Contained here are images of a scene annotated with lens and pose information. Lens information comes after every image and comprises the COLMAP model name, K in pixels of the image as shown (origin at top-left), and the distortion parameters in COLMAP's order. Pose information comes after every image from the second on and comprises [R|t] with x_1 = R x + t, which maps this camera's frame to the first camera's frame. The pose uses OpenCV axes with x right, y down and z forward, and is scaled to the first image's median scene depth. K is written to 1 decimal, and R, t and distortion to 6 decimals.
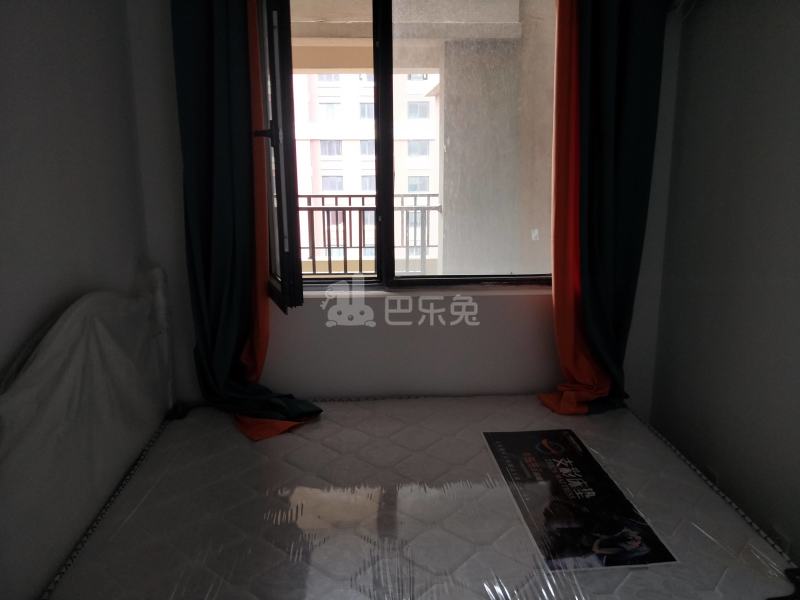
lens RADIAL K [[667.9, 0, 403.1], [0, 667.9, 313.8], [0, 0, 1]] dist [0.129589, -0.309209]
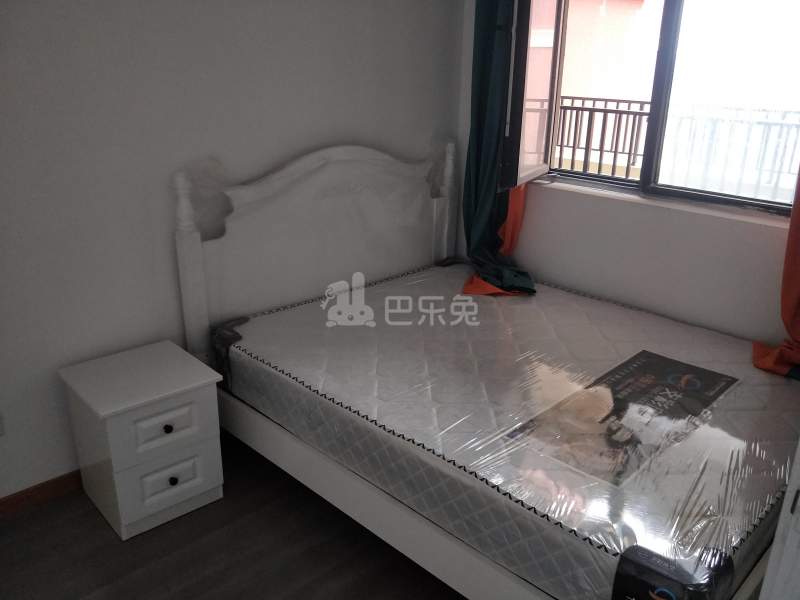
lens RADIAL K [[667.9, 0, 403.1], [0, 667.9, 313.8], [0, 0, 1]] dist [0.129589, -0.309209]
pose [[0.599787, 0.273388, -0.752007, 0.628671], [-0.180481, 0.961825, 0.205718, -0.013939], [0.779540, 0.012336, 0.626231, 0.101908]]
